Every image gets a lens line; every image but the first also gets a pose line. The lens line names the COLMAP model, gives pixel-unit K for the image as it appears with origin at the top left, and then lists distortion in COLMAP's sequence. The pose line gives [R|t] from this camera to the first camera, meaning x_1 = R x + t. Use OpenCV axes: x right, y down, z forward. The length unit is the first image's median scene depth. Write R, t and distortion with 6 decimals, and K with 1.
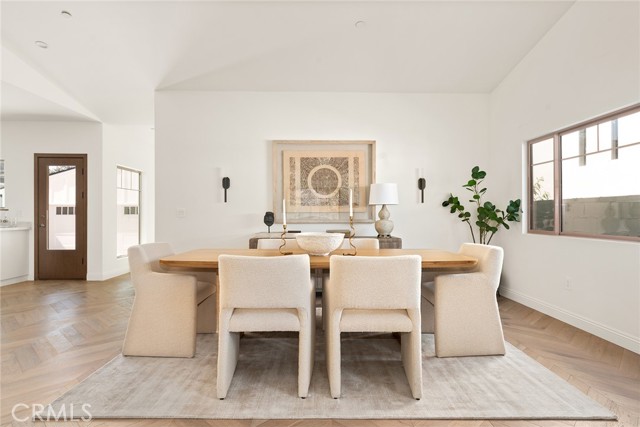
lens RADIAL K [[351.7, 0, 321.7], [0, 351.7, 213.8], [0, 0, 1]] dist [-0.006589, 0.001253]
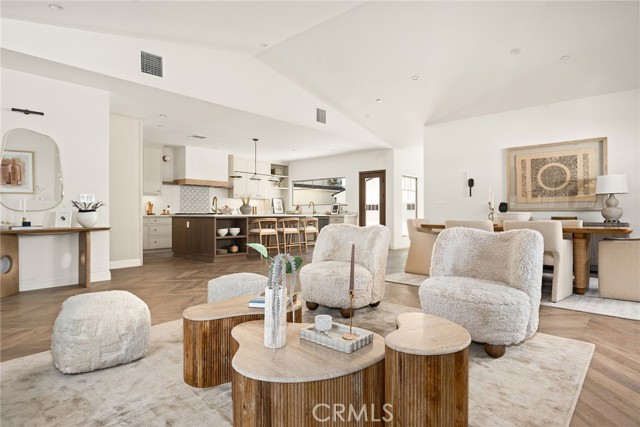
lens RADIAL K [[351.7, 0, 323.7], [0, 351.7, 212.8], [0, 0, 1]] dist [-0.006589, 0.001253]
pose [[0.734084, -0.002182, -0.679055, 0.249043], [0.000252, 0.999996, -0.002942, 0.036415], [0.679058, 0.001989, 0.734082, -0.431472]]
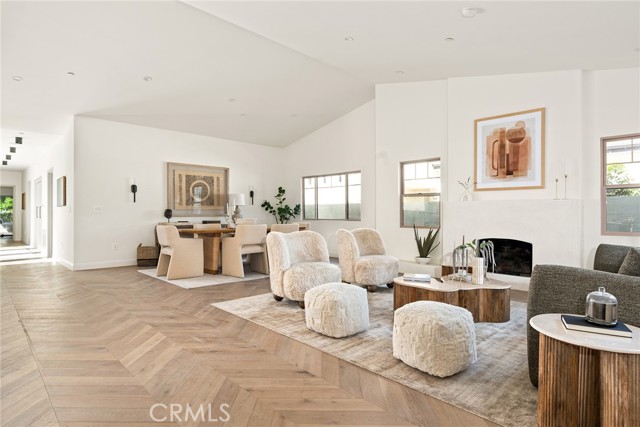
lens RADIAL K [[351.7, 0, 320.3], [0, 351.7, 215.0], [0, 0, 1]] dist [-0.006589, 0.001253]
pose [[0.738143, -0.003079, 0.674637, -0.676101], [-0.001591, 0.999979, 0.006304, 0.009086], [-0.674643, -0.005727, 0.738122, -0.568333]]
